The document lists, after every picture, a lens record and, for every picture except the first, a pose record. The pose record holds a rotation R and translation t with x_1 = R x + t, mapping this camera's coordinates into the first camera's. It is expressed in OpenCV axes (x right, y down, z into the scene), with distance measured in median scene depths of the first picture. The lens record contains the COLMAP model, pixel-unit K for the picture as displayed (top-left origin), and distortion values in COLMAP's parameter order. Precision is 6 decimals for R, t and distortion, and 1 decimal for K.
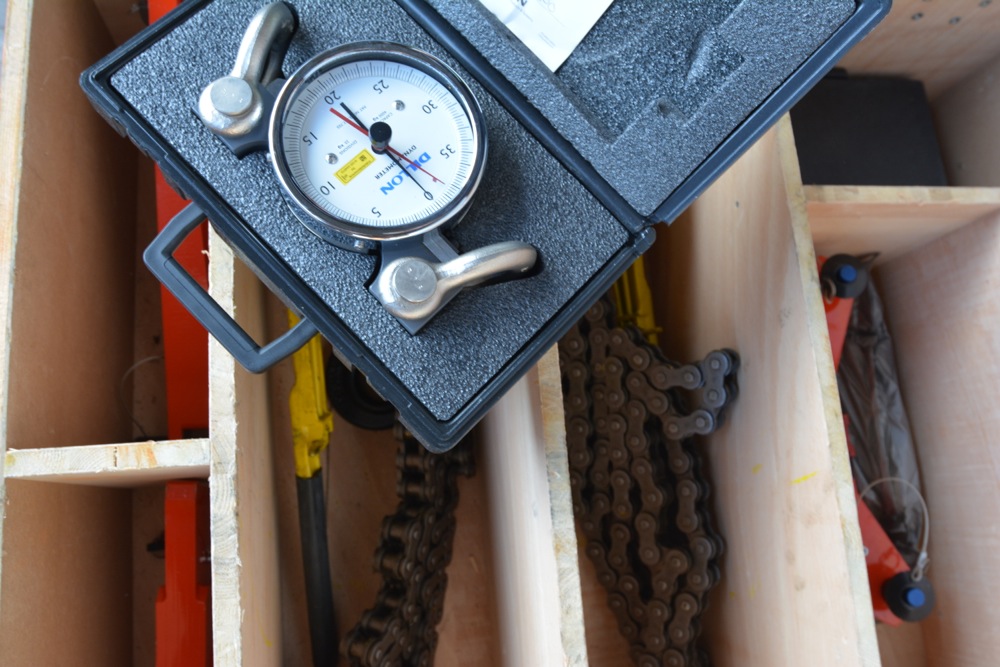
lens RADIAL K [[760.9, 0, 500.4], [0, 760.9, 330.0], [0, 0, 1]] dist [-0.081098, 0.032118]
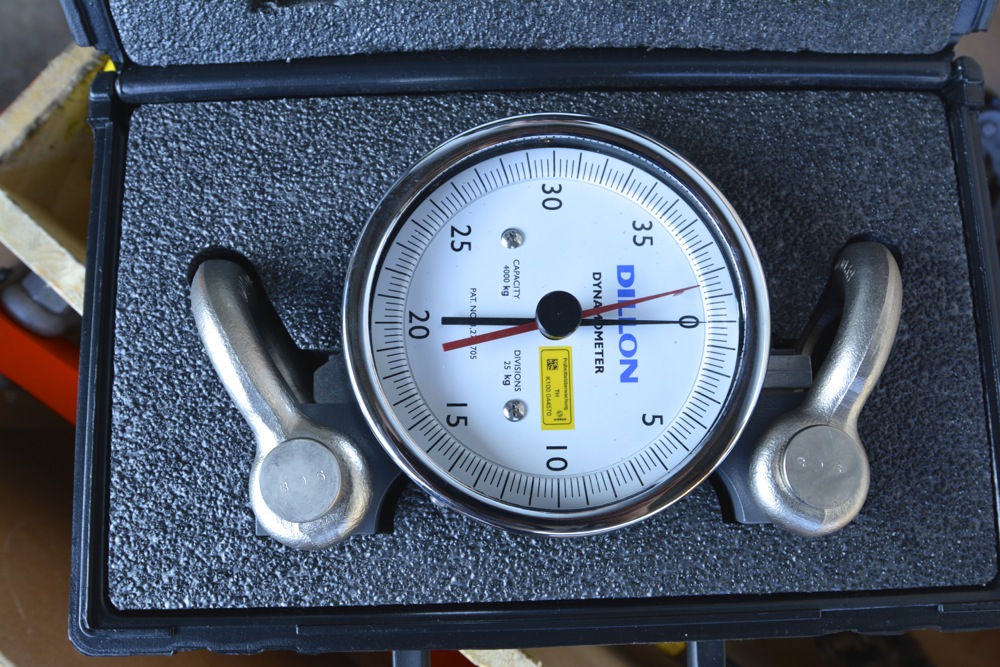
lens RADIAL K [[760.9, 0, 503.8], [0, 760.9, 332.6], [0, 0, 1]] dist [-0.081098, 0.032118]
pose [[0.690235, -0.719767, -0.074237, -0.149971], [0.722626, 0.680401, 0.121928, -0.329182], [-0.037249, -0.137804, 0.989759, 0.484875]]
